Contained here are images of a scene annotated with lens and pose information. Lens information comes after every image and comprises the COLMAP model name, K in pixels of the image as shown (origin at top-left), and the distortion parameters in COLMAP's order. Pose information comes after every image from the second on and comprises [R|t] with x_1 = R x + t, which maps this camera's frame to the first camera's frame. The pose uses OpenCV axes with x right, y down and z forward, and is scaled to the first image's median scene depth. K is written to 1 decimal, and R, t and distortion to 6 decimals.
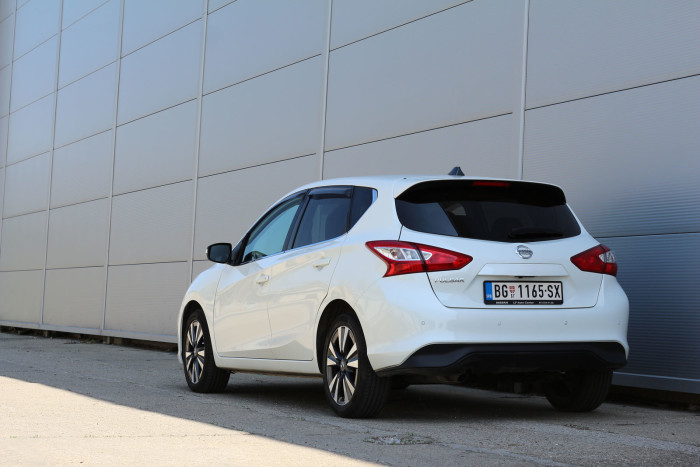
lens RADIAL K [[1620.4, 0, 350.3], [0, 1620.4, 234.5], [0, 0, 1]] dist [-0.017076, 0.000000]
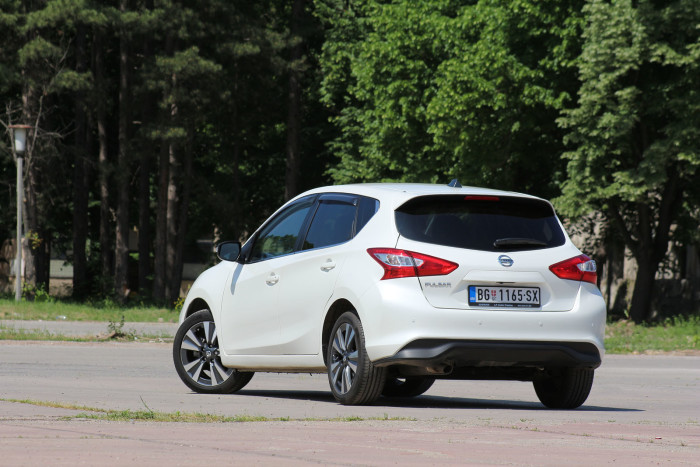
lens RADIAL K [[2697.4, 0, 348.9], [0, 2697.4, 229.7], [0, 0, 1]] dist [0.412704, 0.000000]
pose [[0.999528, 0.022541, -0.020868, 0.036164], [-0.022340, 0.999702, 0.009839, -0.026789], [0.021084, -0.009368, 0.999734, -0.887095]]
